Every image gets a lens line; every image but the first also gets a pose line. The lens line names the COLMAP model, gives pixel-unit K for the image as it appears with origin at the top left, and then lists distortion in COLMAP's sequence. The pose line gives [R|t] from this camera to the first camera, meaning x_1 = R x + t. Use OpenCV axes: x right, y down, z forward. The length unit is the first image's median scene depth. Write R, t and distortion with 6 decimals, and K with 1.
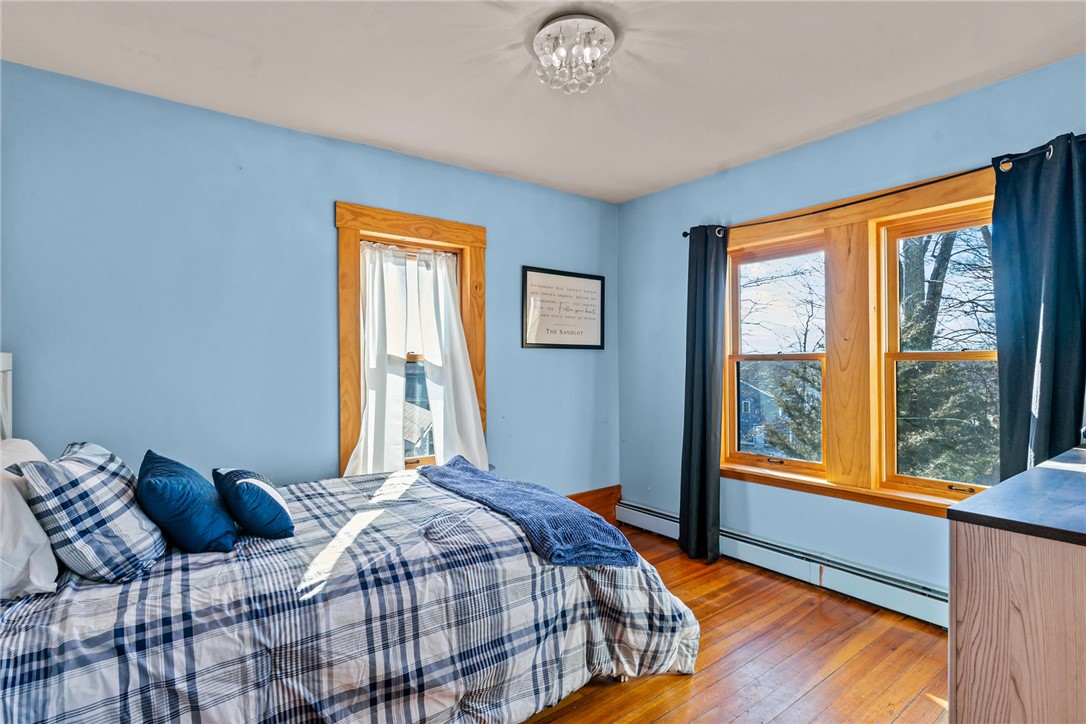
lens RADIAL K [[546.7, 0, 543.3], [0, 546.7, 362.5], [0, 0, 1]] dist [0.001507, -0.000045]
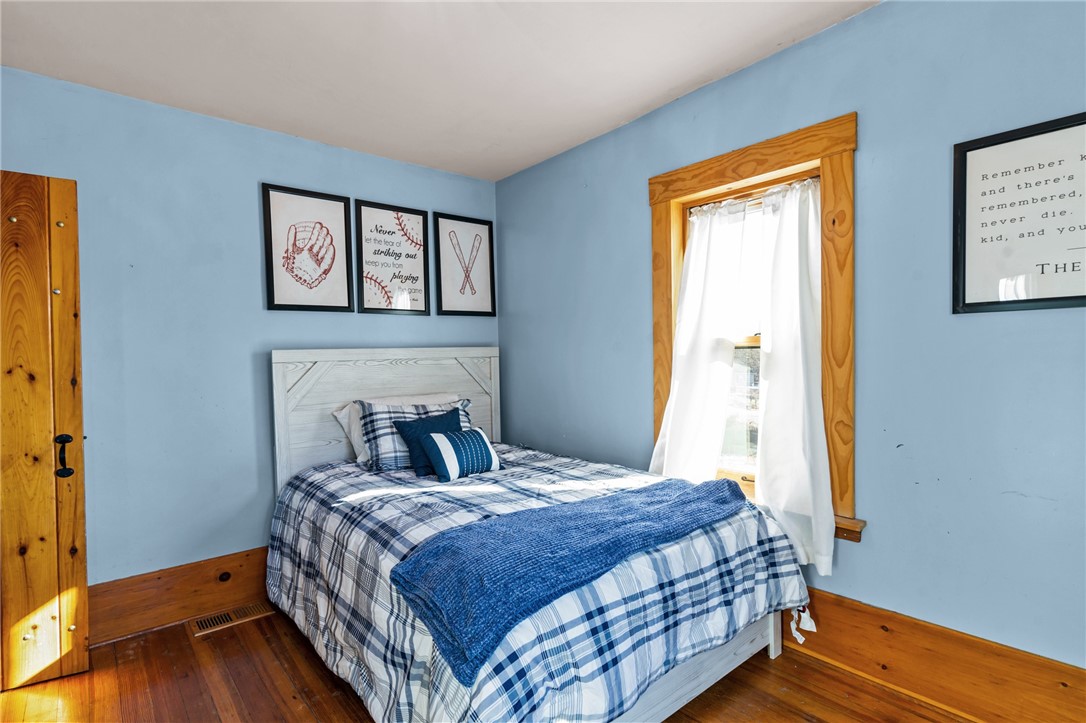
lens RADIAL K [[546.7, 0, 543.6], [0, 546.7, 363.3], [0, 0, 1]] dist [0.001507, -0.000045]
pose [[0.033151, 0.024259, -0.999156, 0.566313], [0.019385, 0.999502, 0.024911, -0.001582], [0.999262, -0.020195, 0.032664, 0.776518]]
